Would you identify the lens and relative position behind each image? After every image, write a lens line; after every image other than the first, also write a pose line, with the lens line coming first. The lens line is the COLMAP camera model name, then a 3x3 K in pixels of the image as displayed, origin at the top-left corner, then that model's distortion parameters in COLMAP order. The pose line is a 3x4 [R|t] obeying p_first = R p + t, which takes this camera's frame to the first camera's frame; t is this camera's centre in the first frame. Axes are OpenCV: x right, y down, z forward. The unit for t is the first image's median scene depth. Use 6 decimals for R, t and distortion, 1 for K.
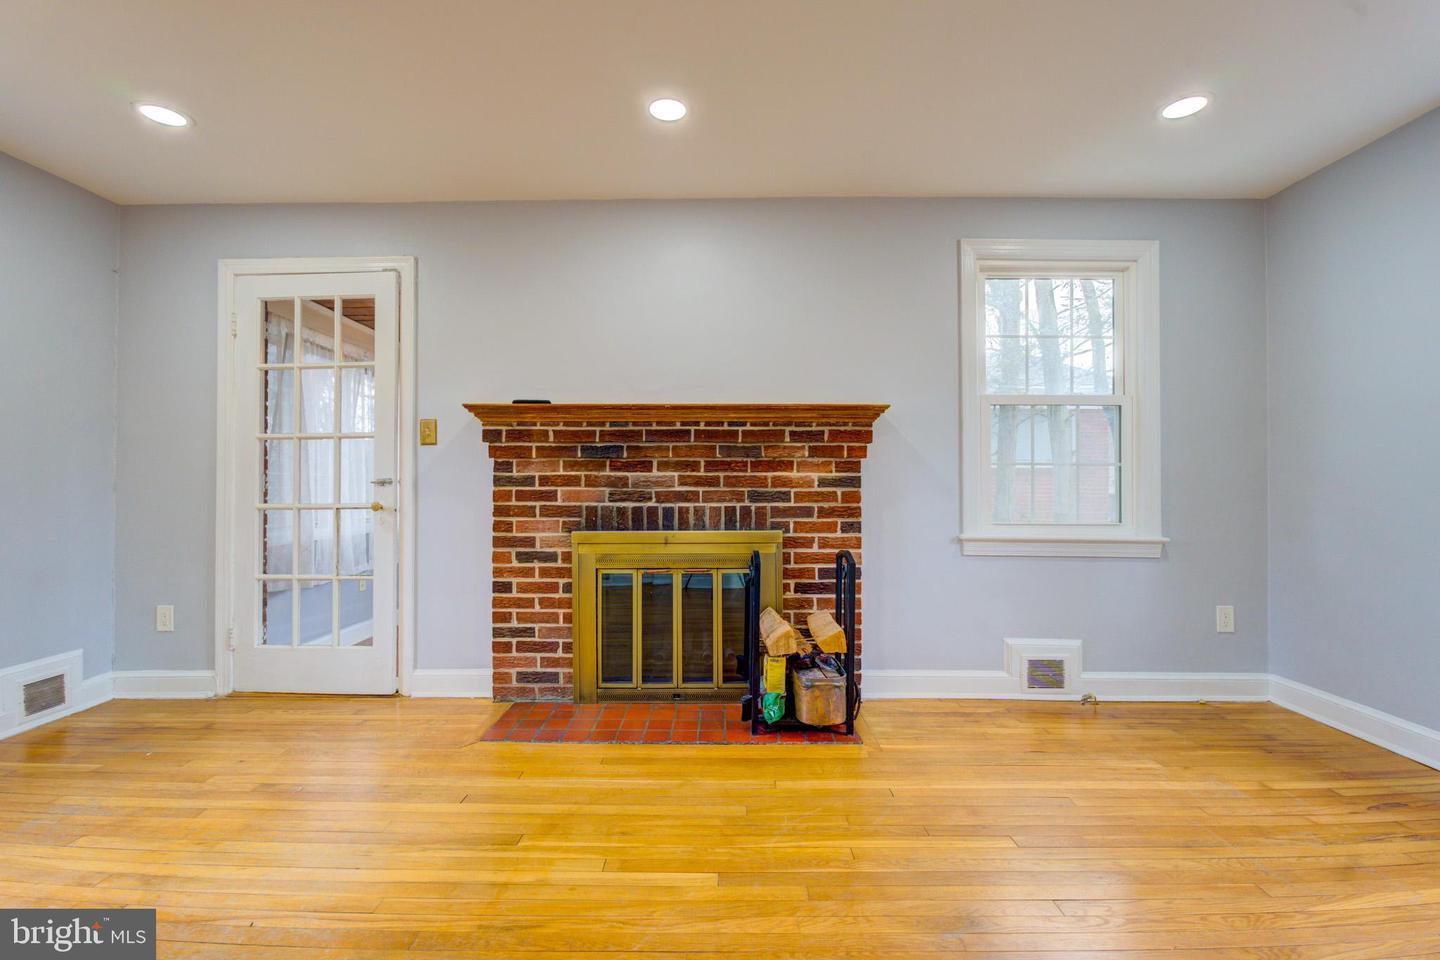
lens RADIAL K [[626.4, 0, 720.0], [0, 626.4, 480.0], [0, 0, 1]] dist [0.000017, -0.000115]
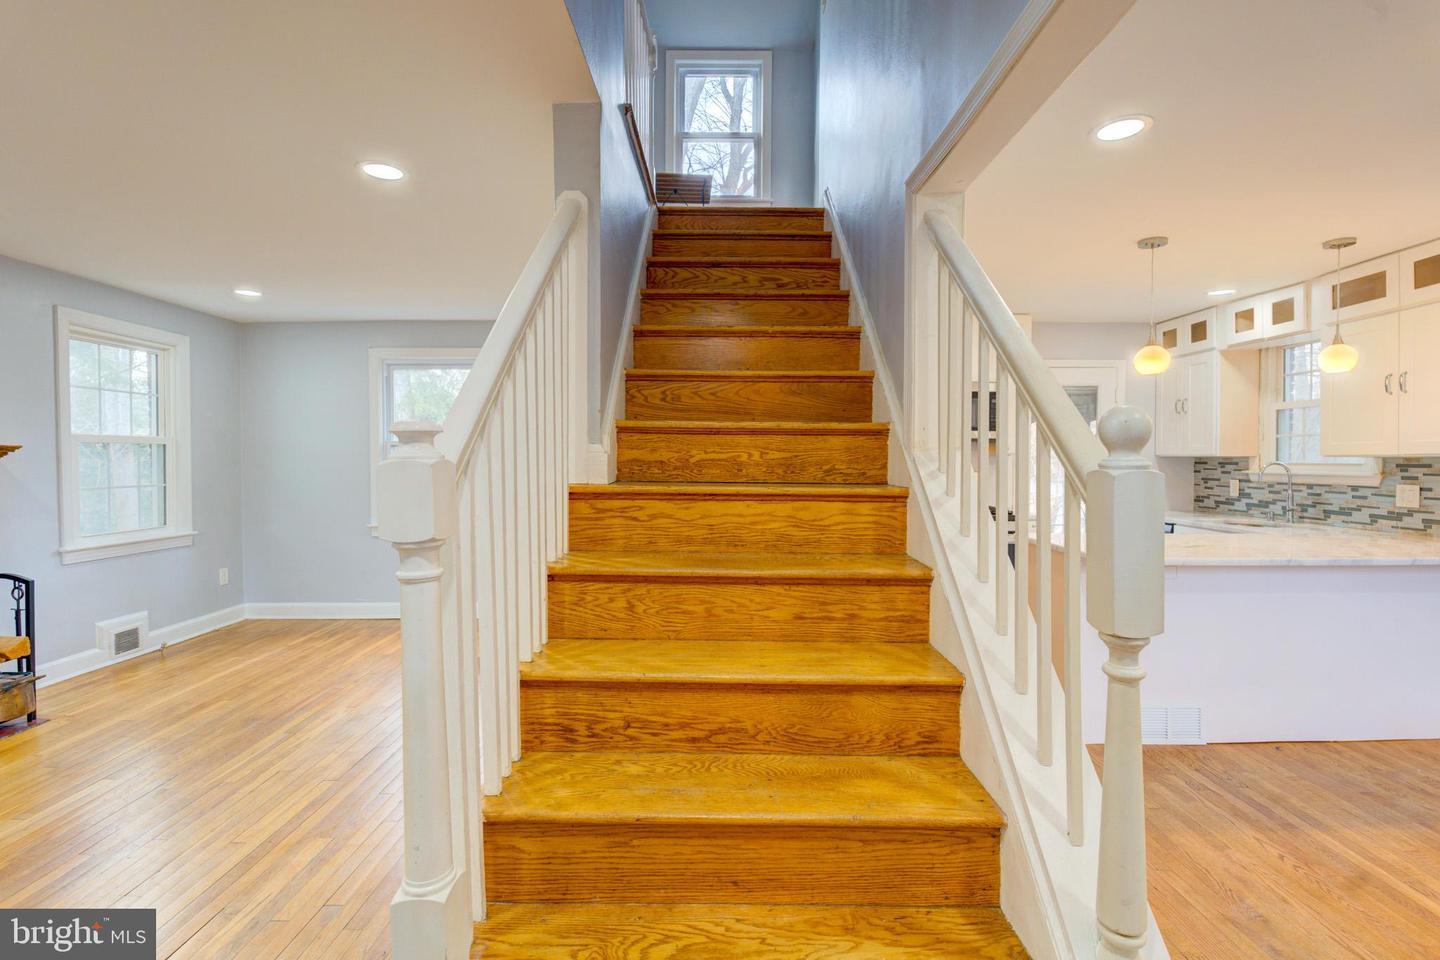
lens RADIAL K [[644.2, 0, 721.9], [0, 644.2, 461.9], [0, 0, 1]] dist [0.001096, -0.008530]
pose [[-0.010607, -0.010243, 0.999891, -0.906312], [-0.001743, 0.999946, 0.010225, -0.100522], [-0.999942, -0.001635, -0.010624, -0.293434]]
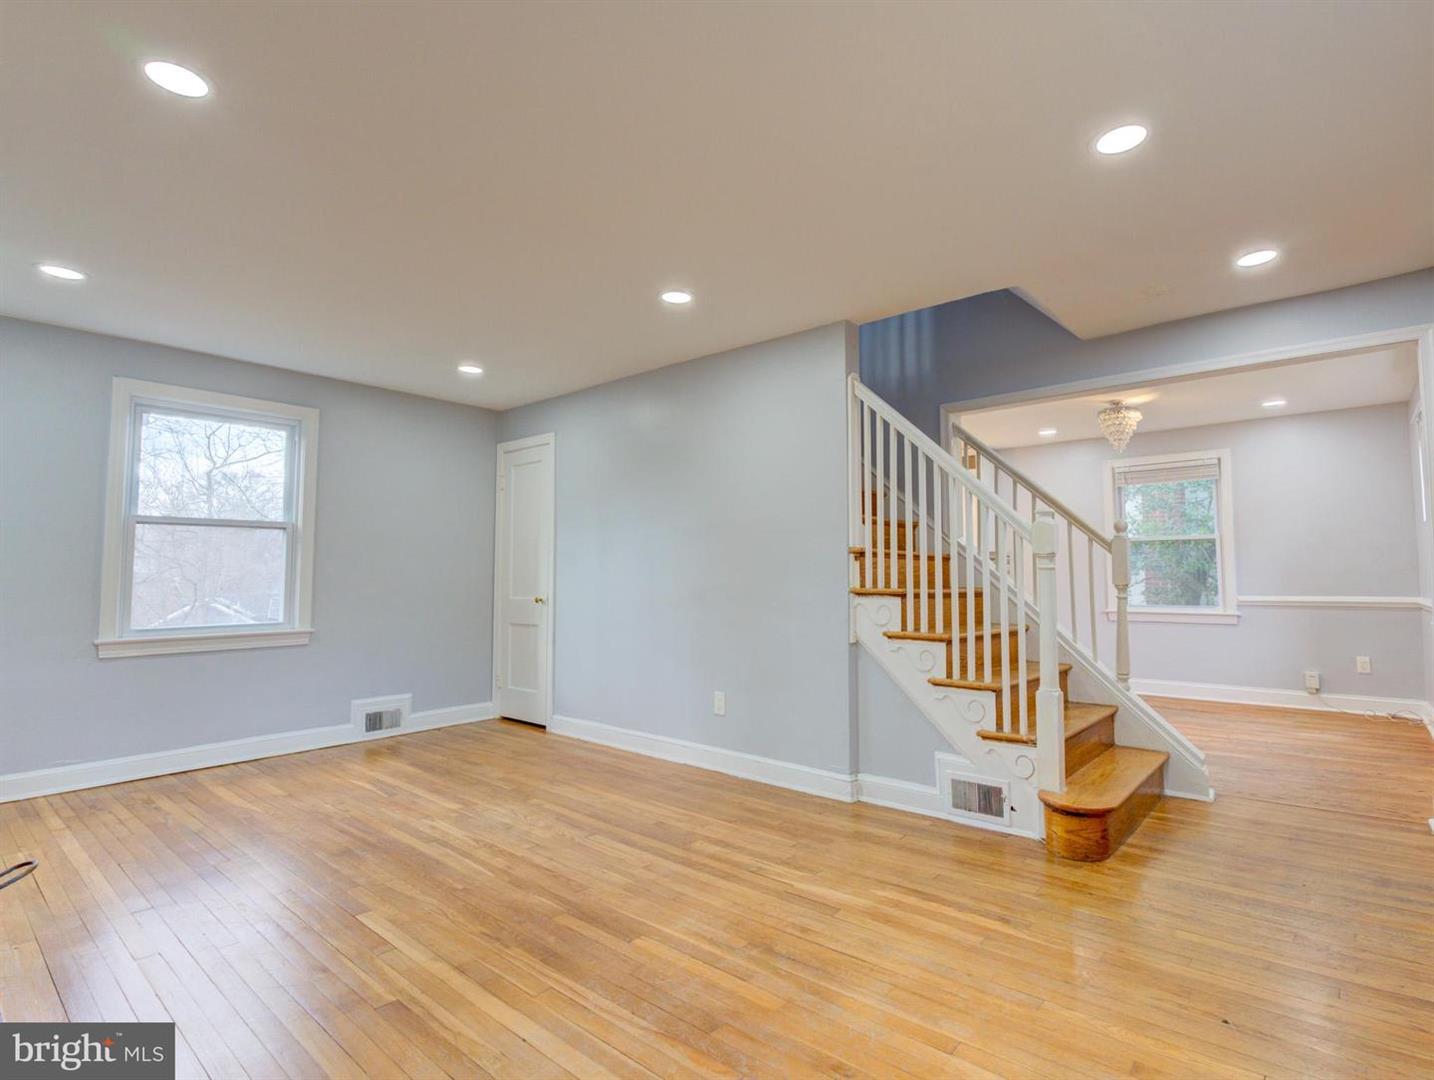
lens RADIAL K [[720.6, 0, 758.3], [0, 720.6, 534.5], [0, 0, 1]] dist [-0.000064, -0.000080]
pose [[-0.771864, 0.044365, 0.634238, -0.868805], [0.005964, 0.998024, -0.062553, -0.009842], [-0.635760, -0.044500, -0.770603, 0.922949]]
